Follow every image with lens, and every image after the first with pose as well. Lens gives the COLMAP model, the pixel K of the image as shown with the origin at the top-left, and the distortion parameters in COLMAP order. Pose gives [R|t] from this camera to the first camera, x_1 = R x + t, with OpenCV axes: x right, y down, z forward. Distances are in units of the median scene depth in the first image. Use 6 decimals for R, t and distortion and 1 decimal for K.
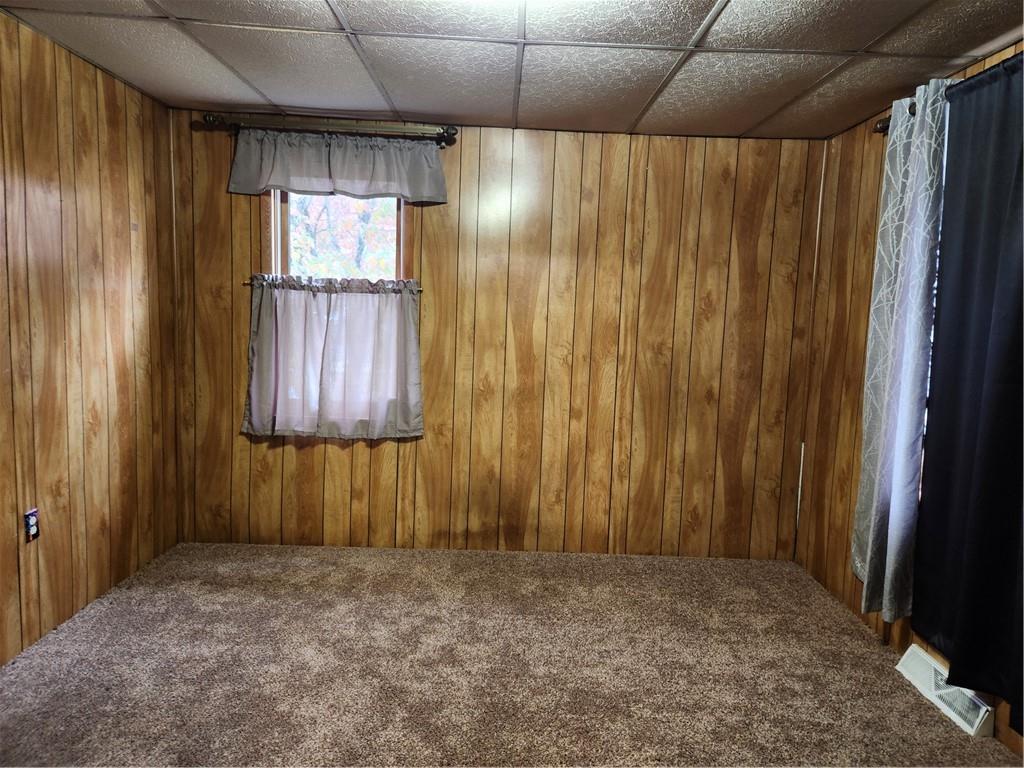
lens RADIAL K [[686.7, 0, 533.4], [0, 686.7, 367.5], [0, 0, 1]] dist [0.075050, -0.054454]
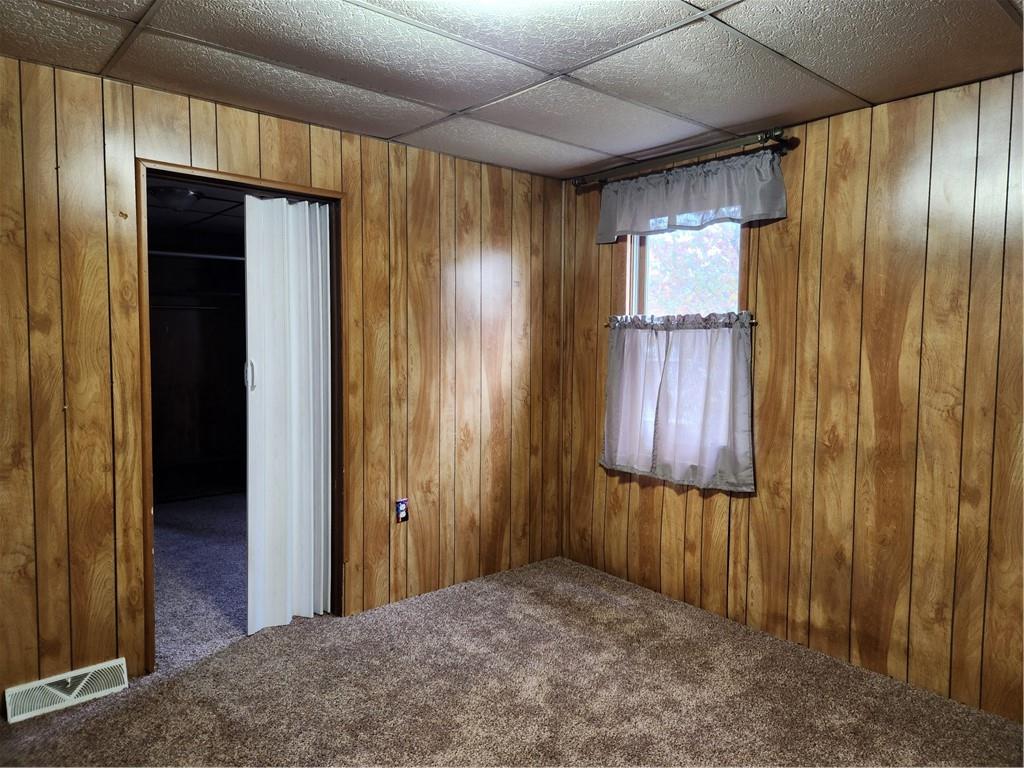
lens RADIAL K [[686.7, 0, 522.7], [0, 686.7, 366.6], [0, 0, 1]] dist [0.075050, -0.054454]
pose [[0.631496, 0.000165, -0.775379, 0.338604], [-0.052802, 0.997688, -0.042791, -0.004824], [0.773579, 0.067964, 0.630044, 0.239621]]
